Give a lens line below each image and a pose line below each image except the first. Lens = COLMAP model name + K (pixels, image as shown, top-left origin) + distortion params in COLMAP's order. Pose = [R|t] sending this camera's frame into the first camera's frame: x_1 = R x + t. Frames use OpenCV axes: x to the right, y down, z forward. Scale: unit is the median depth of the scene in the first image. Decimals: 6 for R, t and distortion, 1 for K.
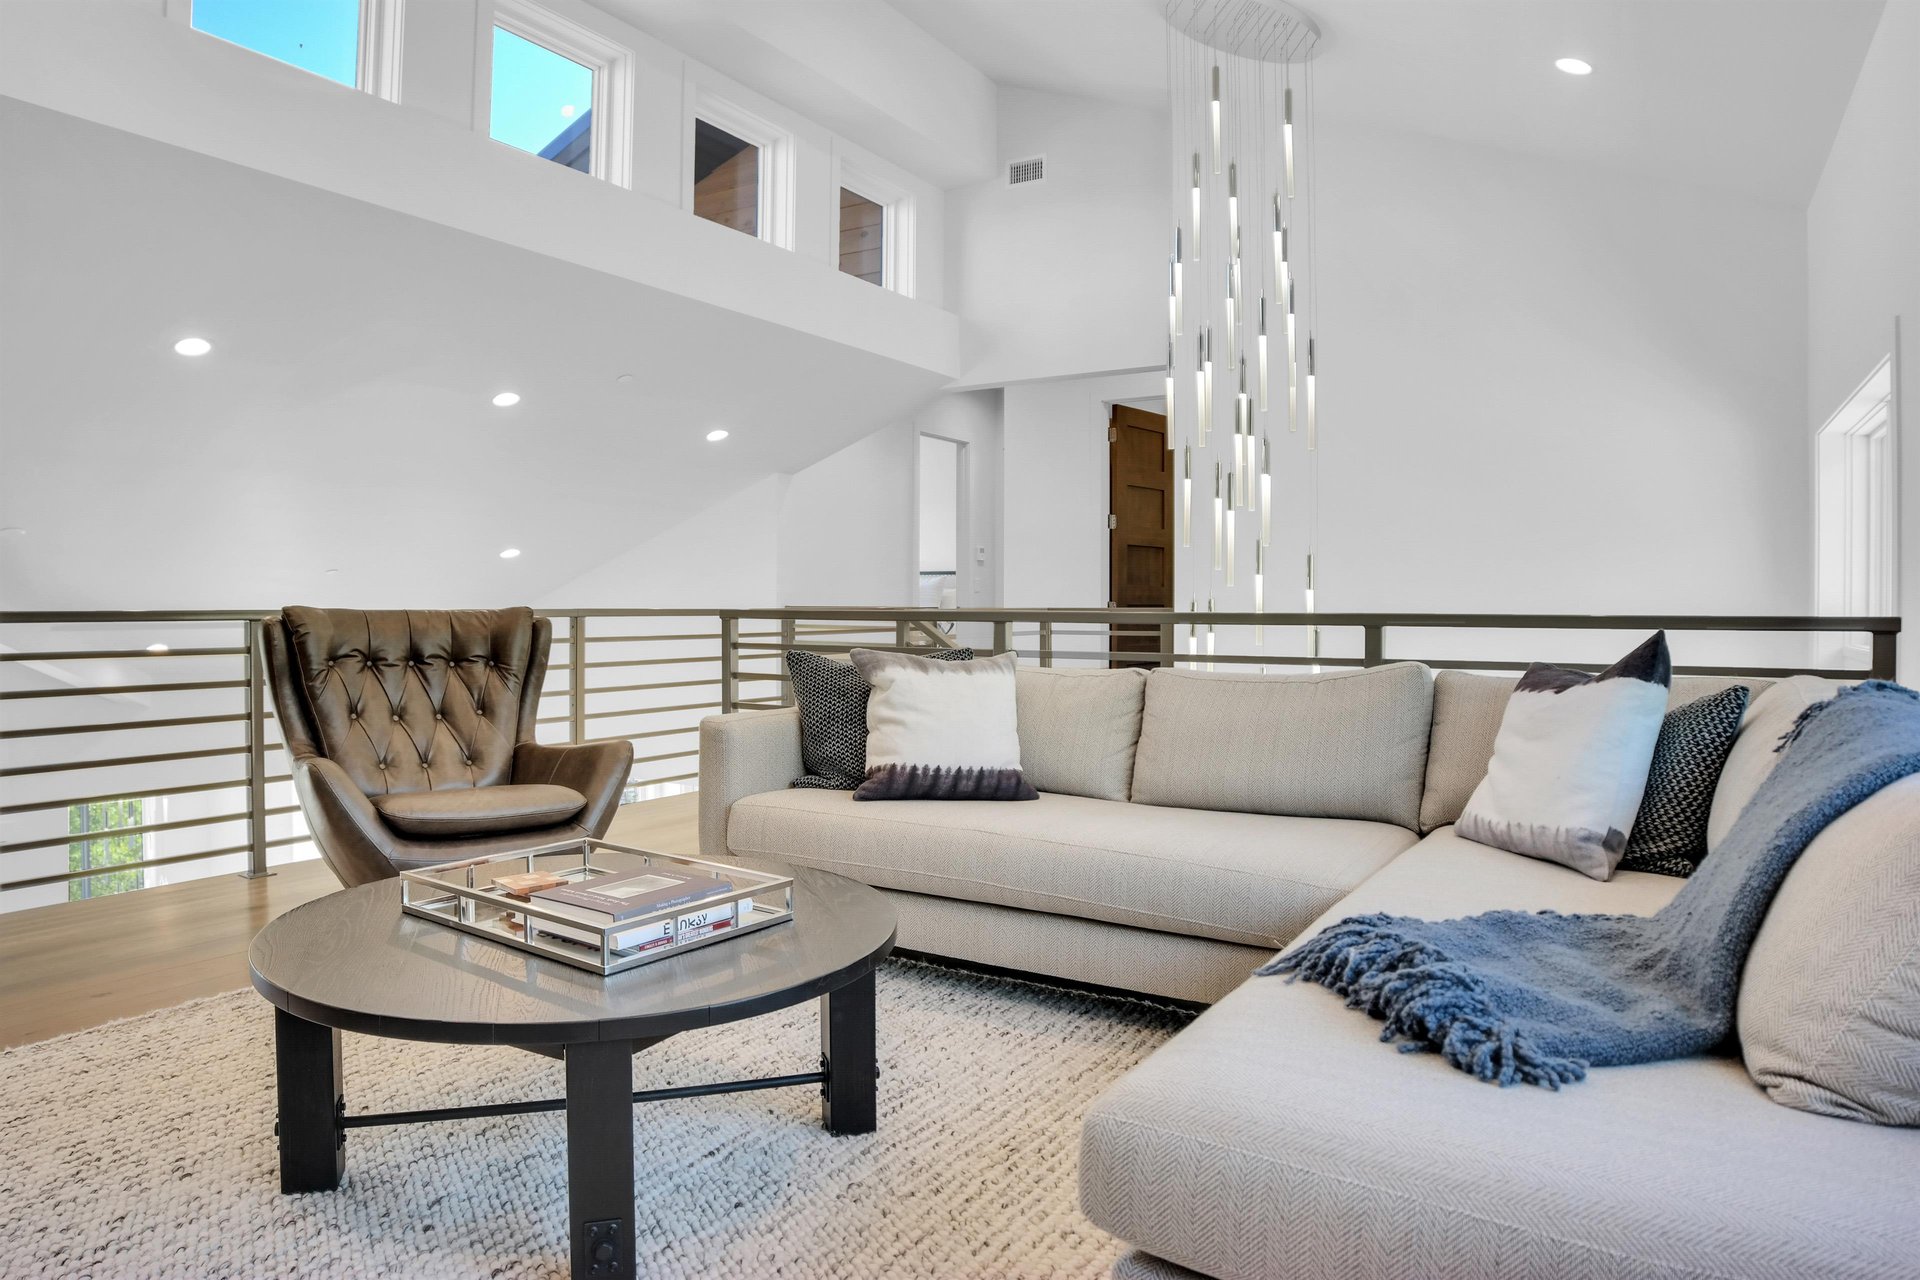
lens RADIAL K [[1197.3, 0, 956.6], [0, 1197.3, 628.8], [0, 0, 1]] dist [-0.113492, 0.042349]
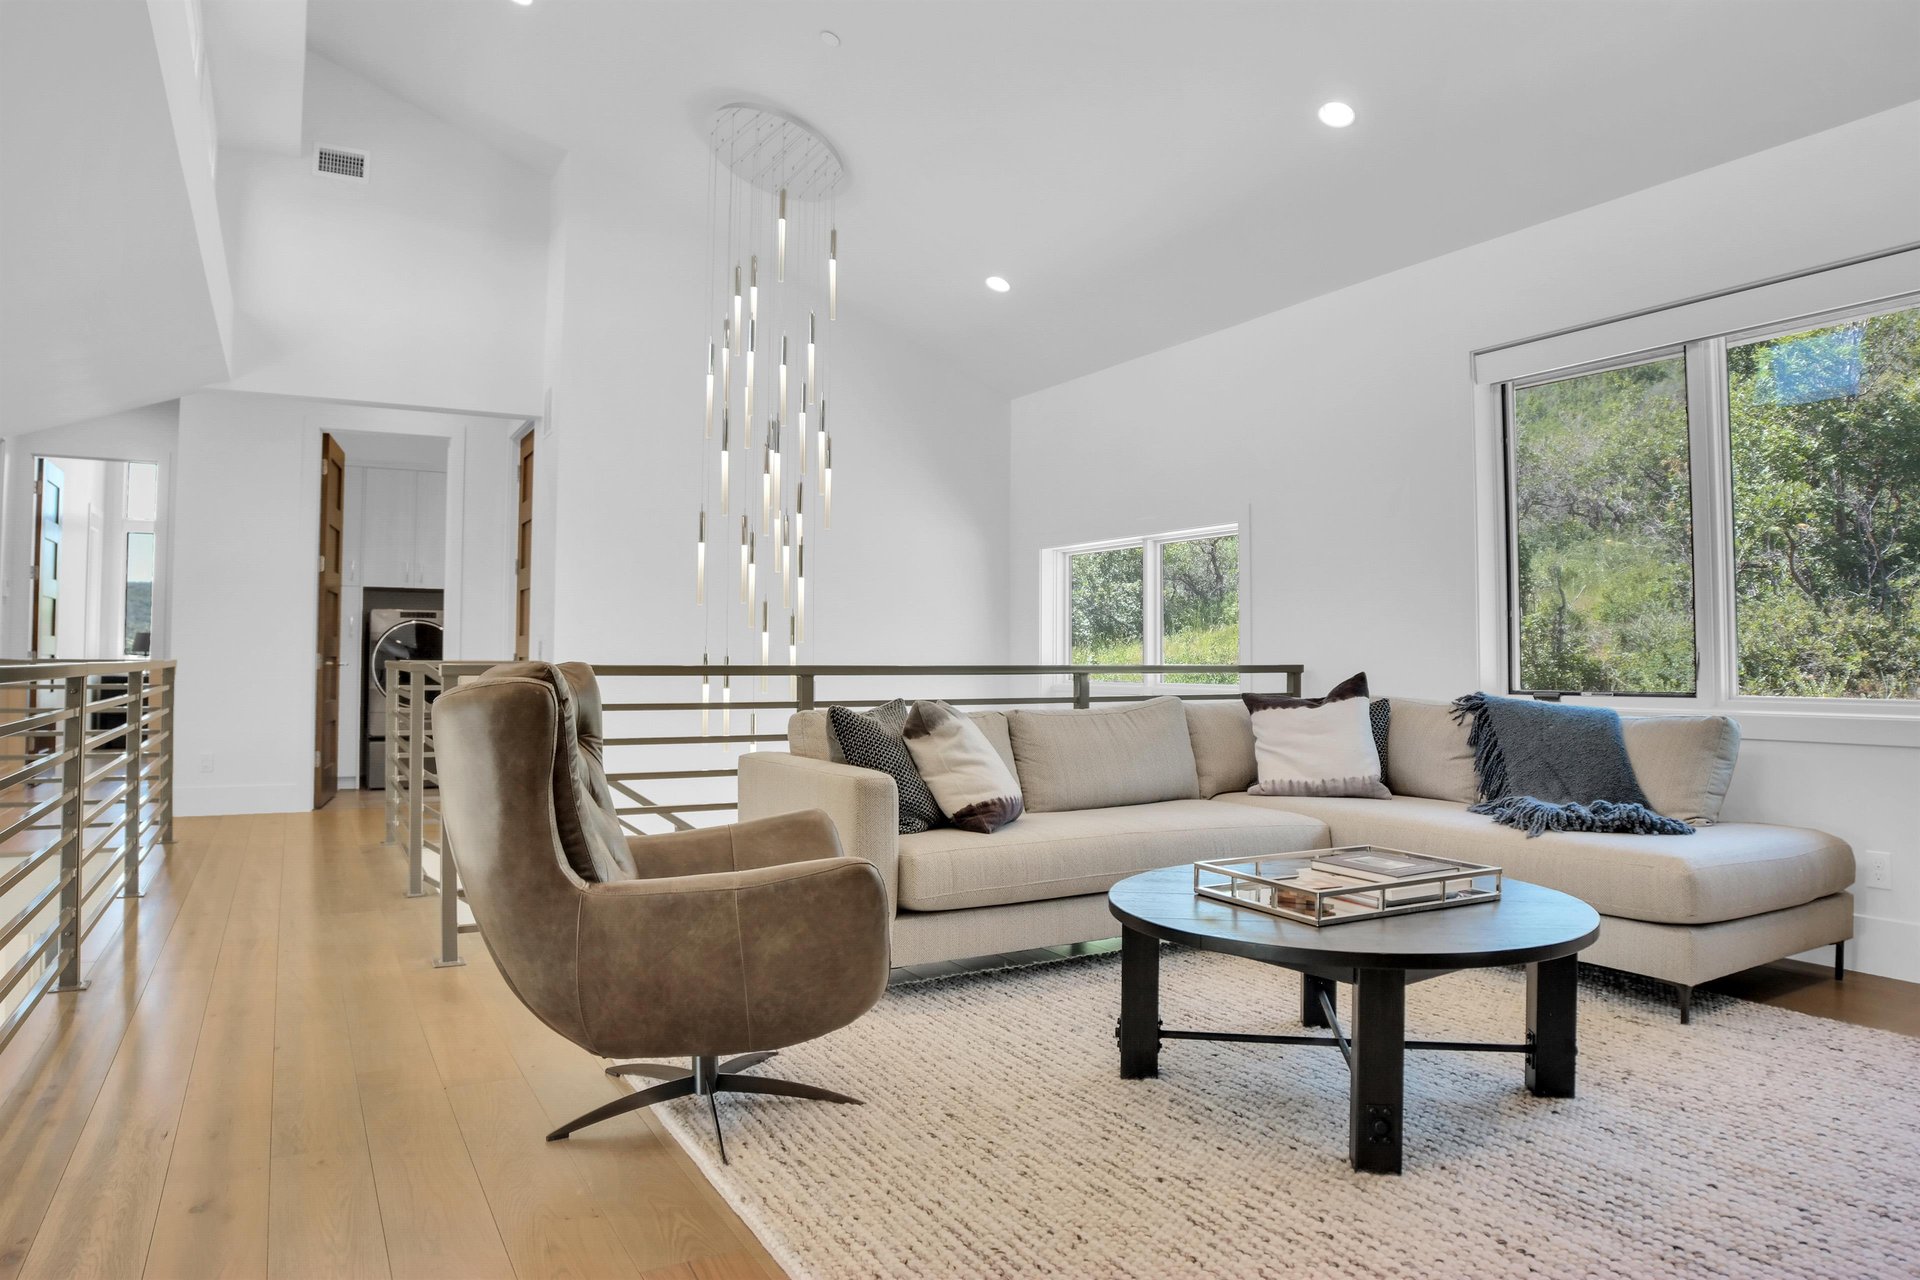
lens RADIAL K [[1197.3, 0, 934.5], [0, 1197.3, 626.4], [0, 0, 1]] dist [-0.113492, 0.042349]
pose [[0.488899, 0.021704, 0.872070, -0.672268], [0.014510, 0.999350, -0.033006, -0.010257], [-0.872220, 0.028790, 0.488266, 0.294521]]
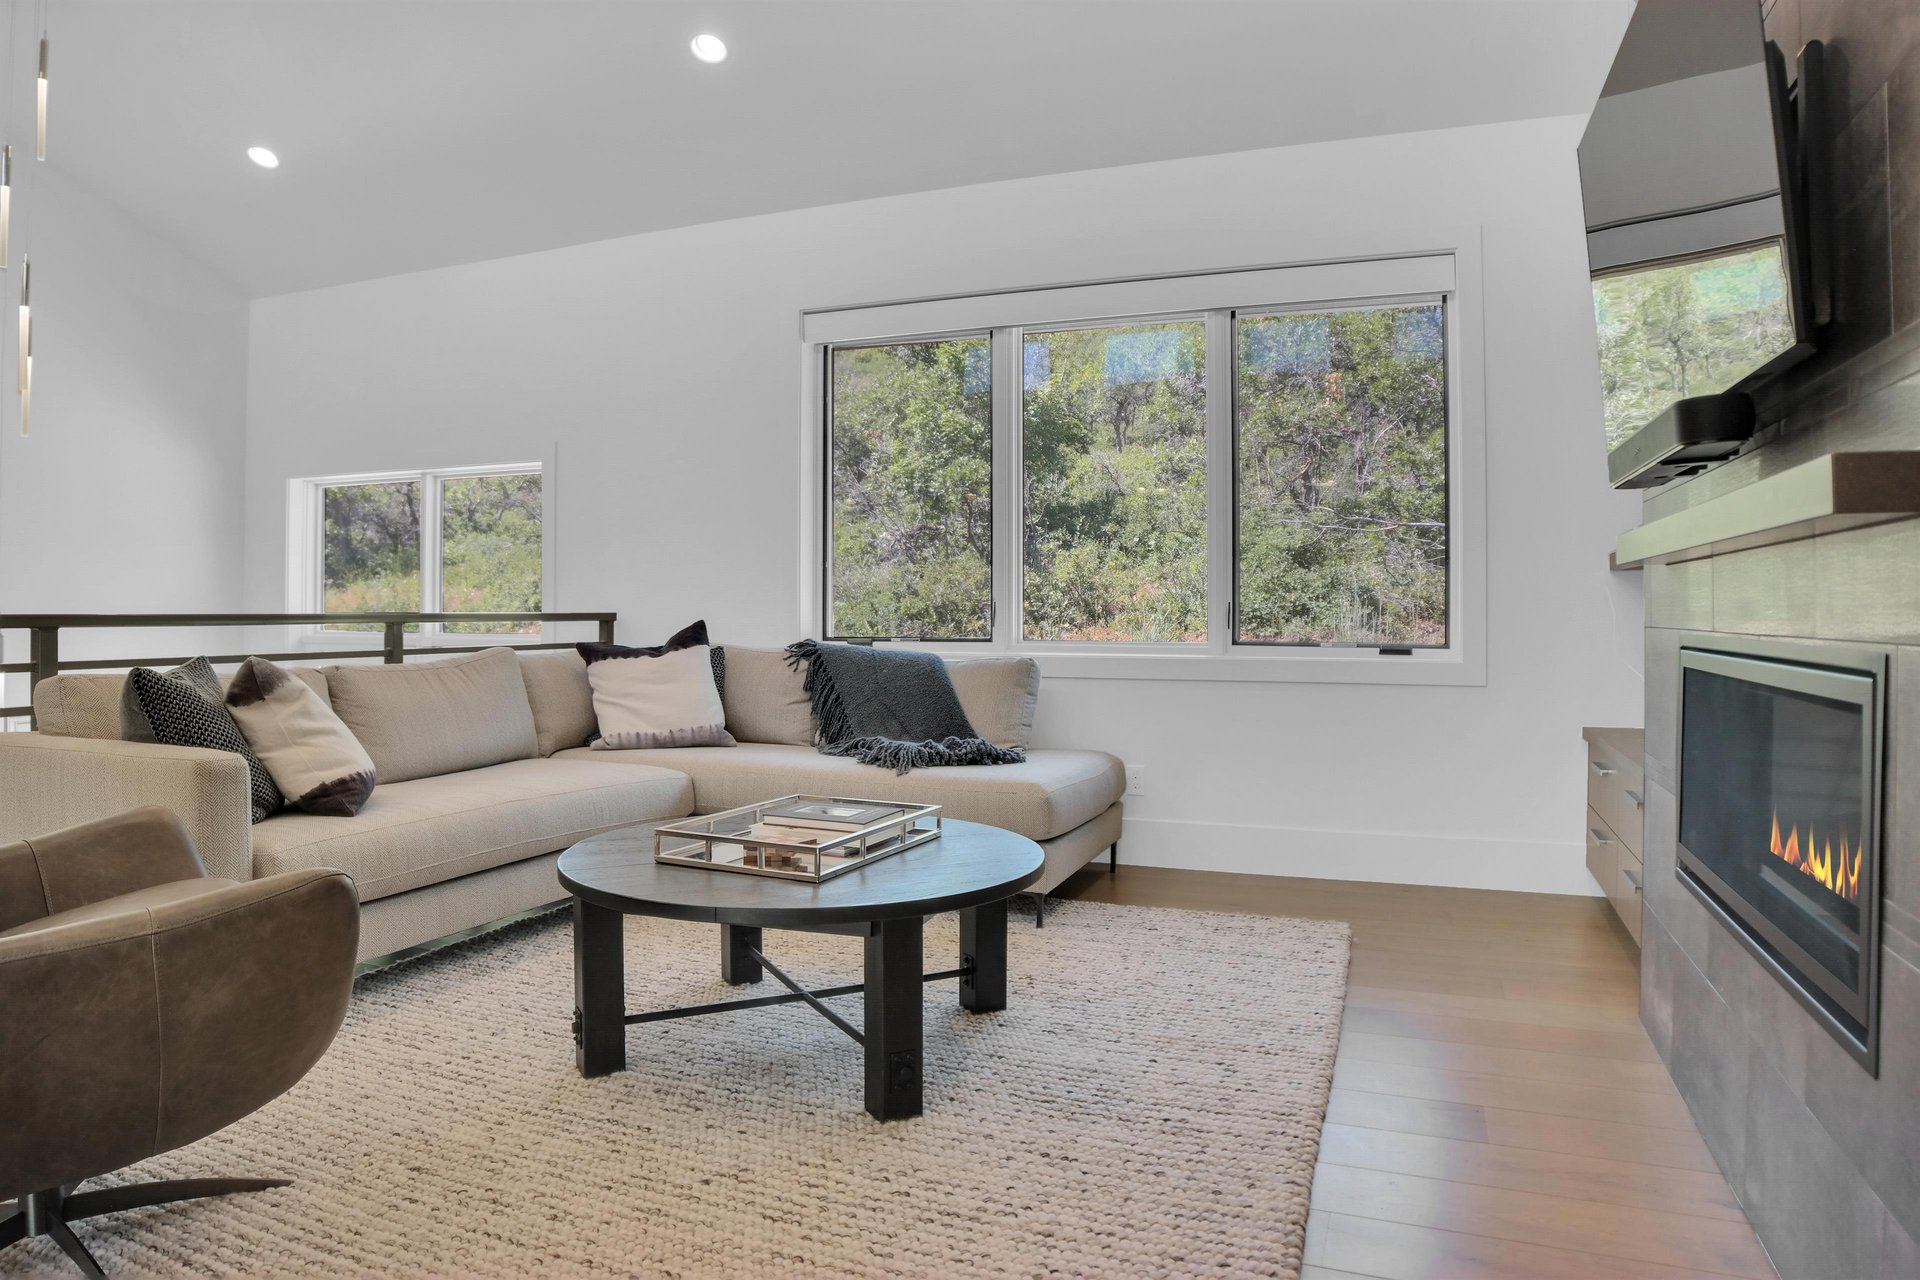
lens RADIAL K [[1197.3, 0, 952.5], [0, 1197.3, 621.1], [0, 0, 1]] dist [-0.113492, 0.042349]
pose [[-0.165989, -0.013480, 0.986035, -0.647709], [0.013041, 0.999789, 0.015864, -0.011454], [-0.986041, 0.015493, -0.165778, 0.411408]]
